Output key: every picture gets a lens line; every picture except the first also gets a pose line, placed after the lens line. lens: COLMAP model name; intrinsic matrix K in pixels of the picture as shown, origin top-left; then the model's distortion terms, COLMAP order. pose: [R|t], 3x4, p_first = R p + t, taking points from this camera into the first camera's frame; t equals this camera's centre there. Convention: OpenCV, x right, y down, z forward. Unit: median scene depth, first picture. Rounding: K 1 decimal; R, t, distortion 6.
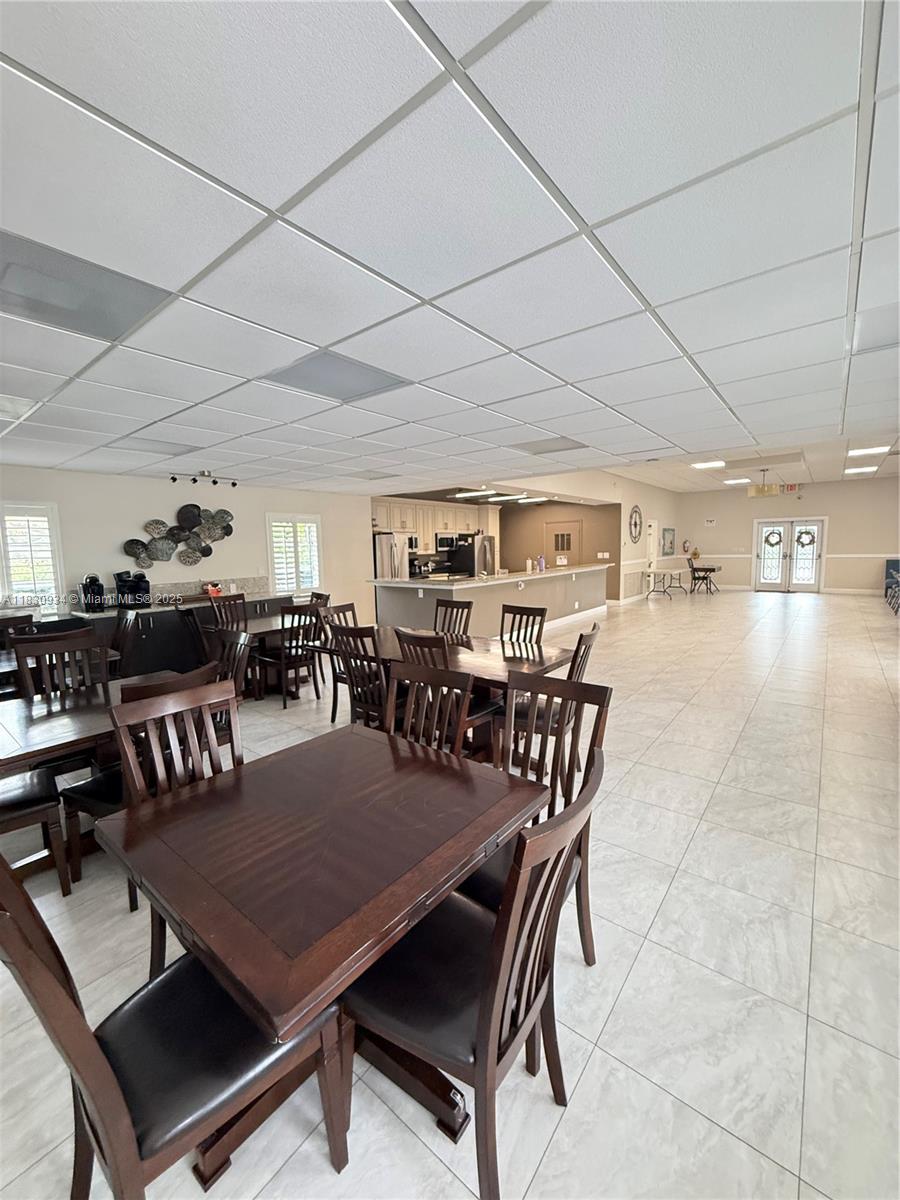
lens RADIAL K [[478.9, 0, 450.0], [0, 478.9, 600.0], [0, 0, 1]] dist [-0.000032, -0.000002]
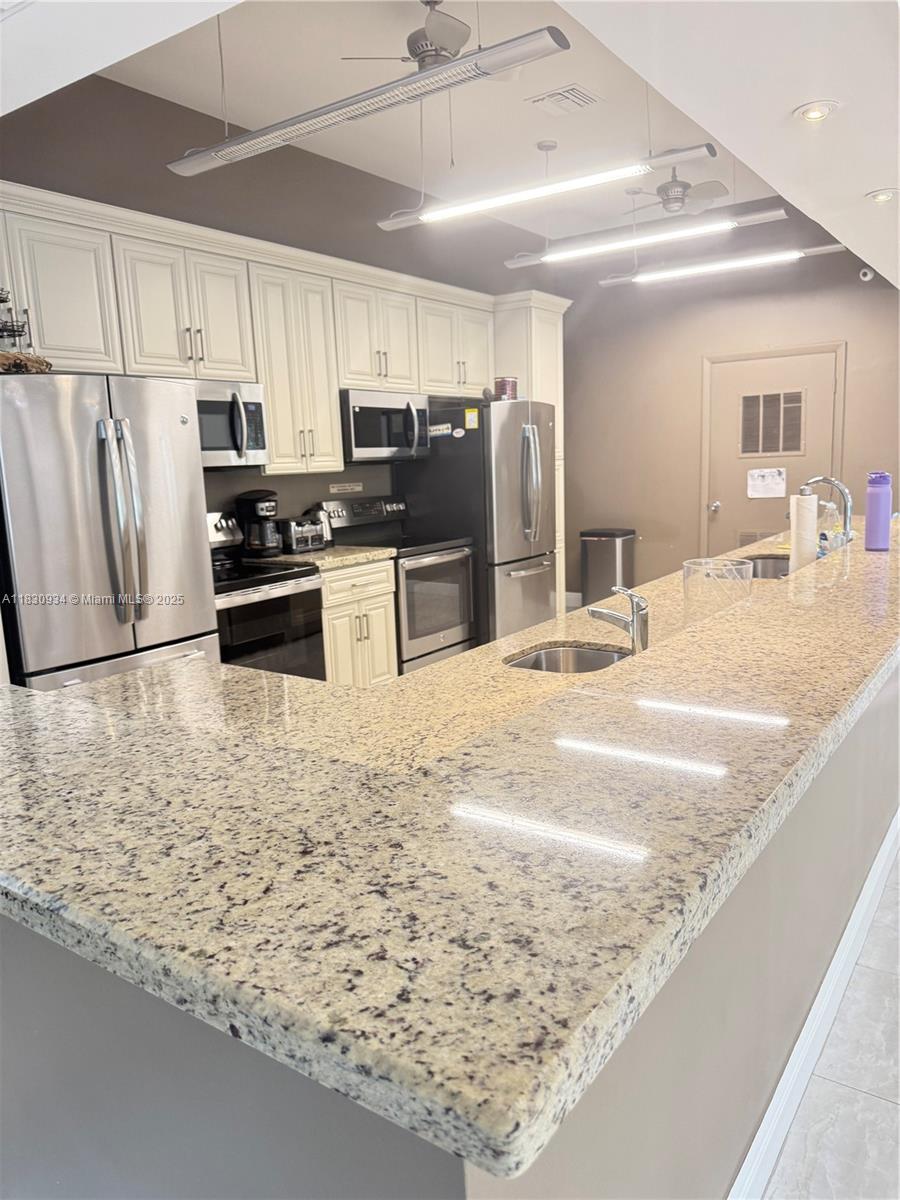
lens RADIAL K [[853.6, 0, 450.0], [0, 853.6, 600.0], [0, 0, 1]] dist [0.034458, -0.049742]
pose [[0.997831, -0.033146, 0.056876, -0.002123], [0.030097, 0.998106, 0.053661, -0.048621], [-0.058547, -0.051833, 0.996938, 0.517943]]
